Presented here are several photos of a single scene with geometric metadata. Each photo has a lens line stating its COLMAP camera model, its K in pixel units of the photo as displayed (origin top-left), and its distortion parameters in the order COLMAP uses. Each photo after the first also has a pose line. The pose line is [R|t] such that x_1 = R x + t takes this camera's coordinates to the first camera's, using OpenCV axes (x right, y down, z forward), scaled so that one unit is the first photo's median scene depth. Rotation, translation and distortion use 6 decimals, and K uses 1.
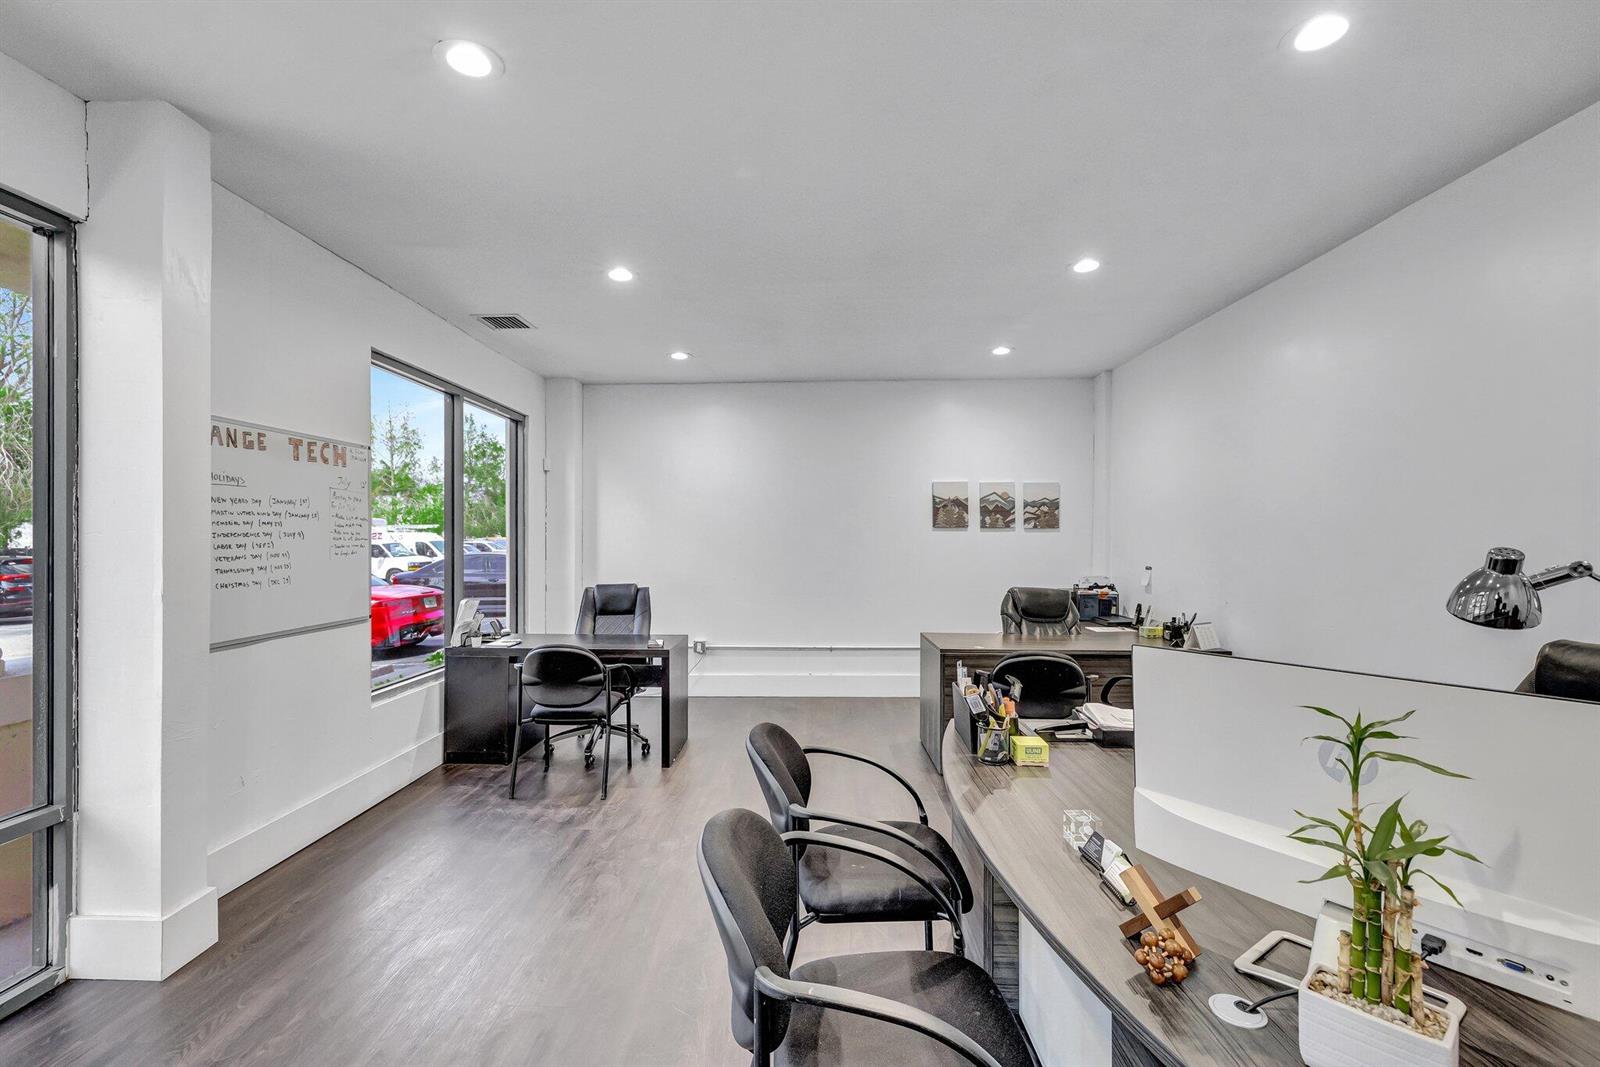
lens RADIAL K [[695.3, 0, 789.2], [0, 695.3, 540.6], [0, 0, 1]] dist [0.006769, 0.000161]
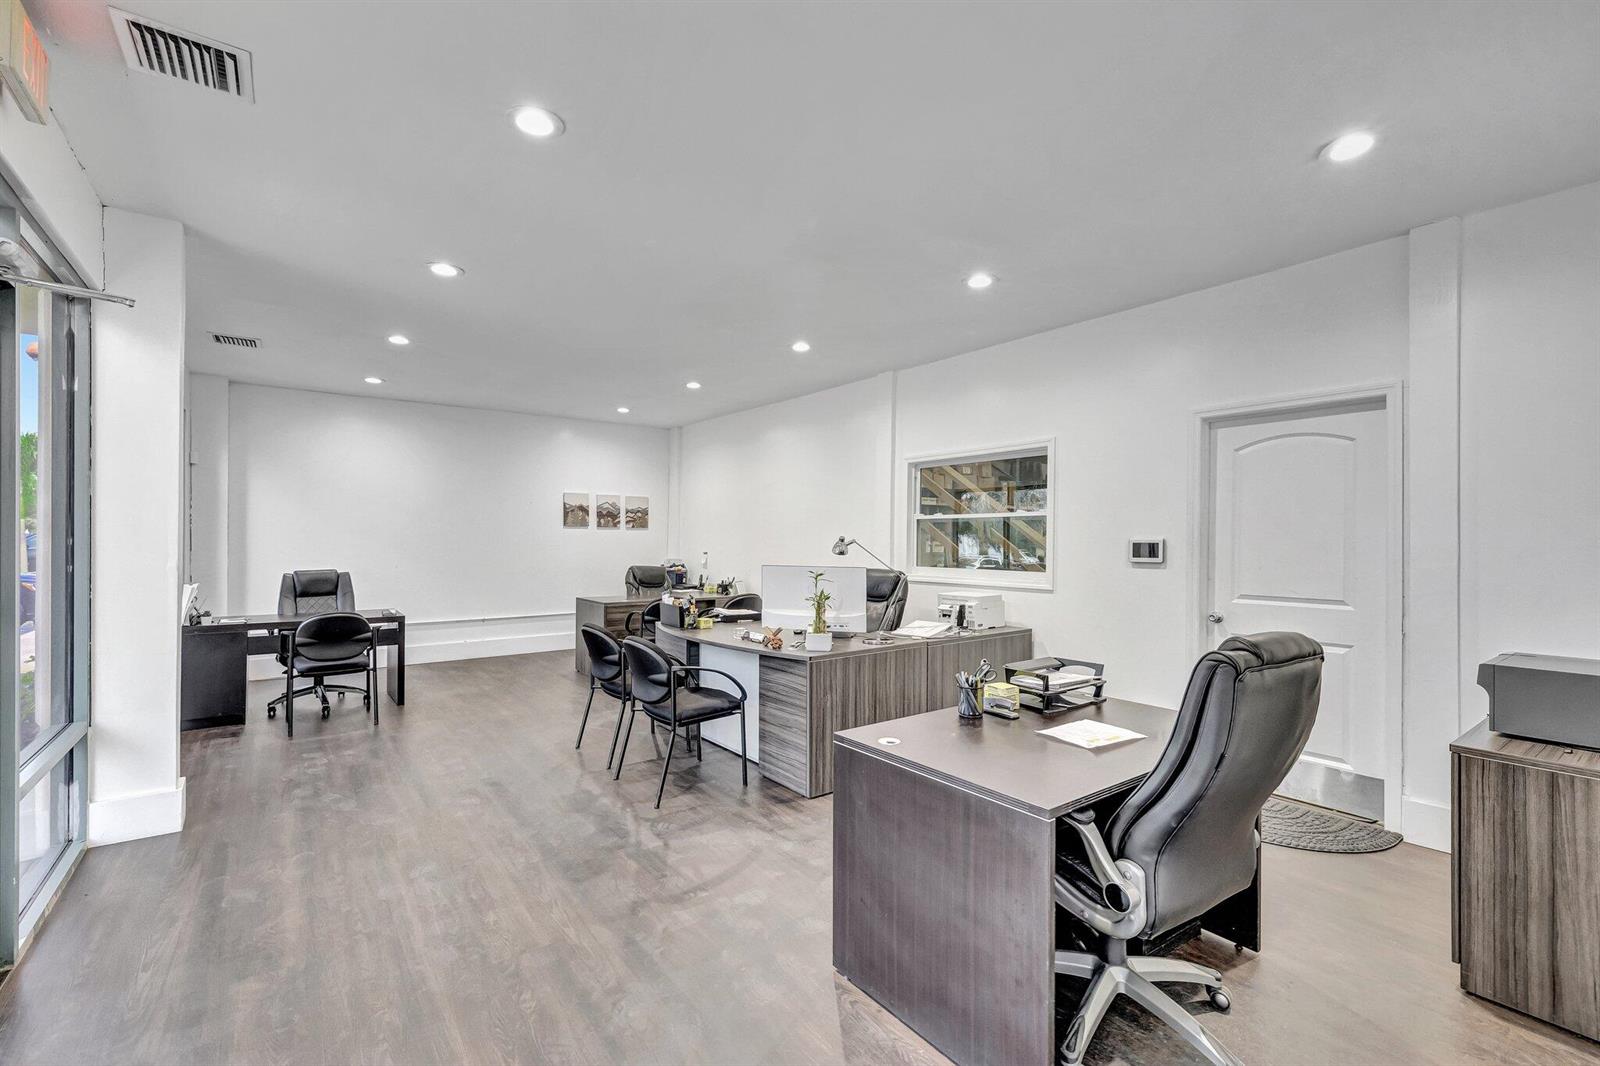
lens RADIAL K [[695.3, 0, 789.2], [0, 695.3, 540.1], [0, 0, 1]] dist [0.006769, 0.000161]
pose [[0.777833, 0.004549, 0.628455, -0.366976], [-0.006106, 0.999981, 0.000319, 0.006927], [-0.628441, -0.004086, 0.777846, -0.407262]]
